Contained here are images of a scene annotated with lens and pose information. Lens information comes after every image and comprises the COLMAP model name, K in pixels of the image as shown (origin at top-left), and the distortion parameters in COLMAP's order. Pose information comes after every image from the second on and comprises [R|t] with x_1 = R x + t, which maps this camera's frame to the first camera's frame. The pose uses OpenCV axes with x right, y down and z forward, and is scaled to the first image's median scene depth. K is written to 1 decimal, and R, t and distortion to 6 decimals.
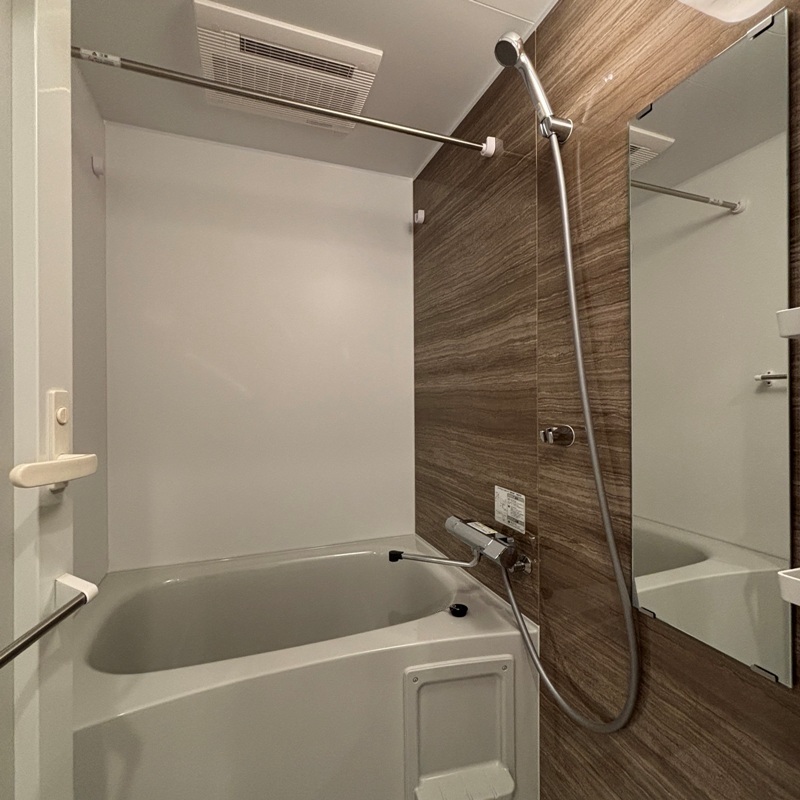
lens RADIAL K [[426.9, 0, 398.0], [0, 426.9, 397.5], [0, 0, 1]] dist [-0.001403, 0.001064]
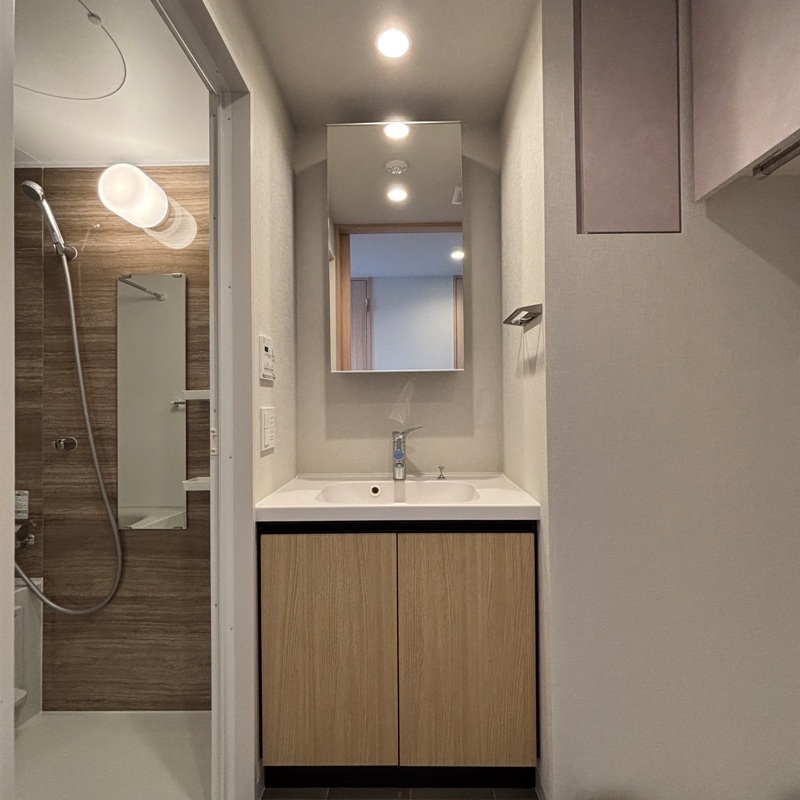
lens RADIAL K [[426.9, 0, 399.5], [0, 426.9, 395.8], [0, 0, 1]] dist [-0.001403, 0.001064]
pose [[0.358967, 0.003845, 0.933342, -0.678985], [-0.000693, 0.999992, -0.003854, -0.087498], [-0.933350, 0.000737, 0.358967, -0.747087]]
